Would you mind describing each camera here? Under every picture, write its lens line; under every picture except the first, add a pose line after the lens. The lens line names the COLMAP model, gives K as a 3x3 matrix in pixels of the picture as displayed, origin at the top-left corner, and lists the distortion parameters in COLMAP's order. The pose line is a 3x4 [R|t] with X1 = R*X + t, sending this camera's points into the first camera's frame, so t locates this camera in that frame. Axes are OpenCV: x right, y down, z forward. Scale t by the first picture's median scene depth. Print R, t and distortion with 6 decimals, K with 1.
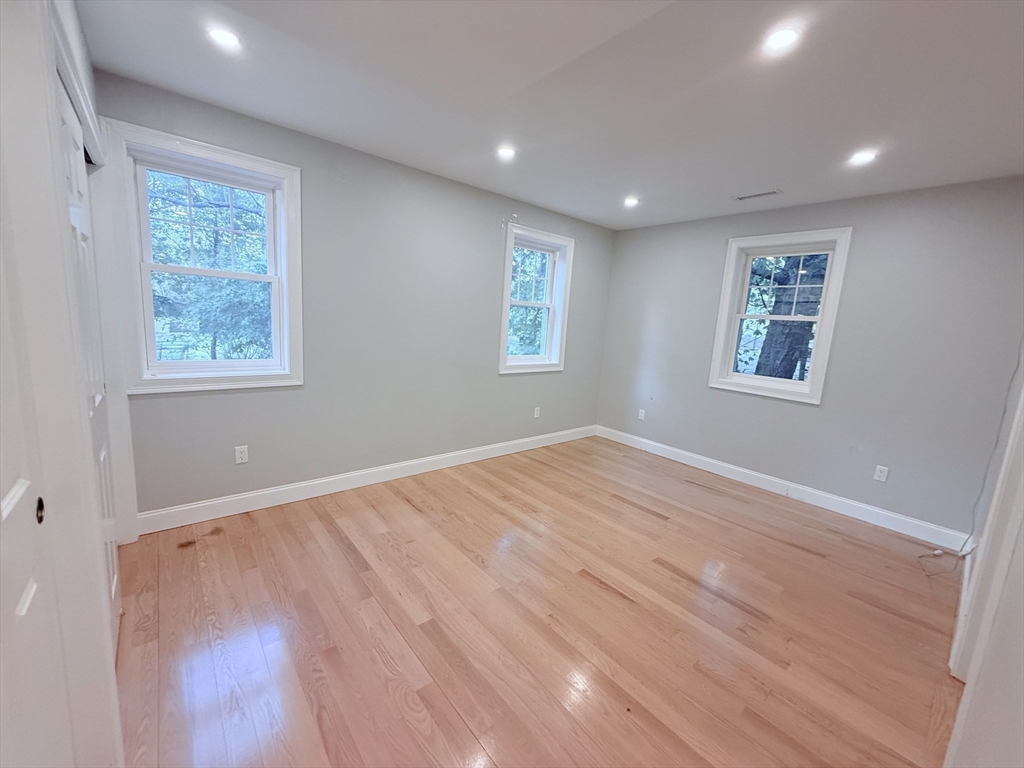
lens RADIAL K [[411.2, 0, 513.6], [0, 411.2, 384.8], [0, 0, 1]] dist [-0.001051, 0.000510]
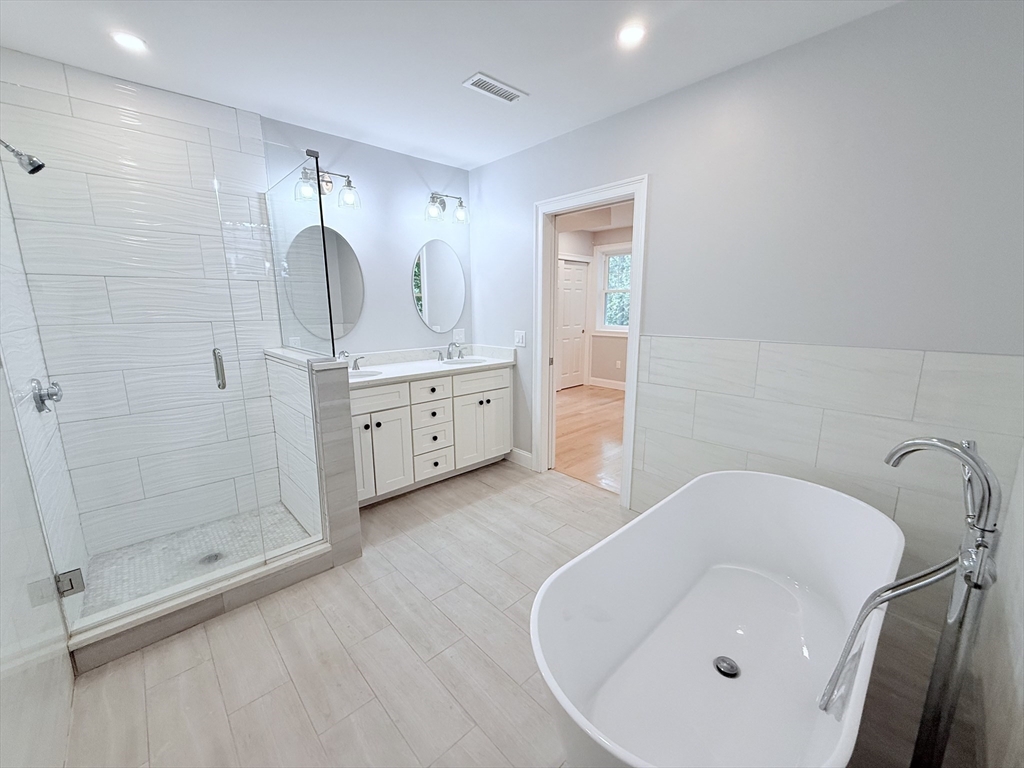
lens RADIAL K [[411.2, 0, 508.4], [0, 411.2, 385.5], [0, 0, 1]] dist [-0.001051, 0.000510]
pose [[0.039049, 0.132135, -0.990462, 1.885912], [-0.145445, 0.981413, 0.125194, 0.089125], [0.988595, 0.139169, 0.057541, 0.243668]]
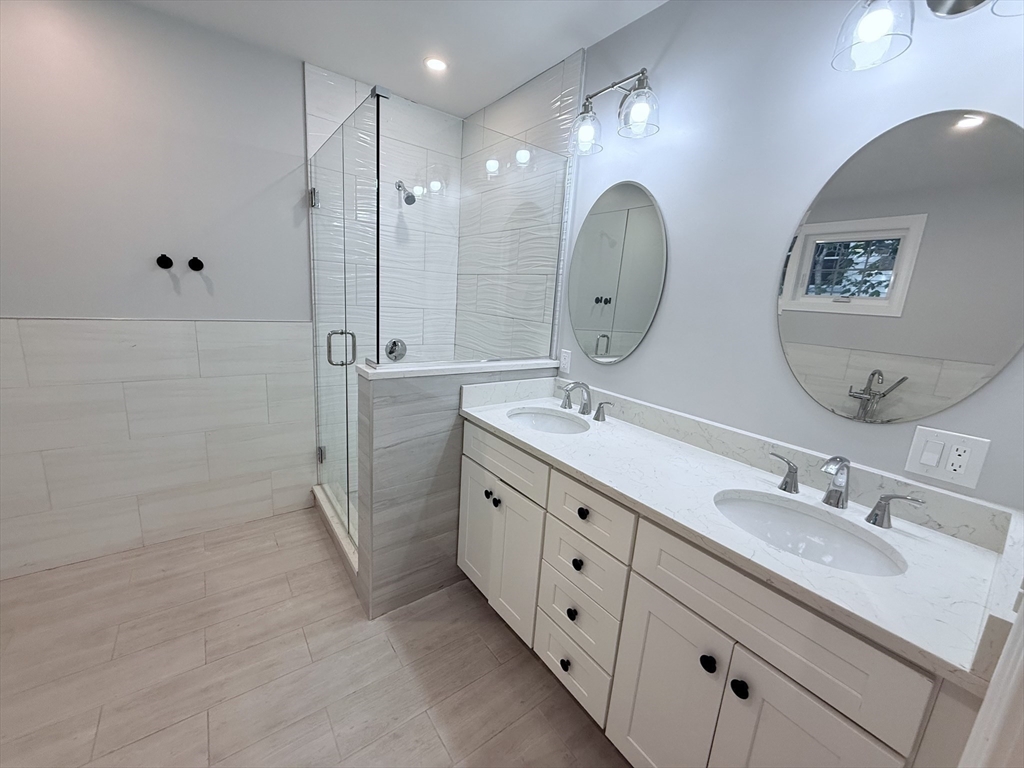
lens RADIAL K [[411.2, 0, 505.5], [0, 411.2, 383.2], [0, 0, 1]] dist [-0.001051, 0.000510]
pose [[-0.989617, -0.130791, 0.059601, 0.796043], [-0.100803, 0.927157, 0.360859, -0.038462], [-0.102457, 0.351104, -0.930714, 0.521421]]
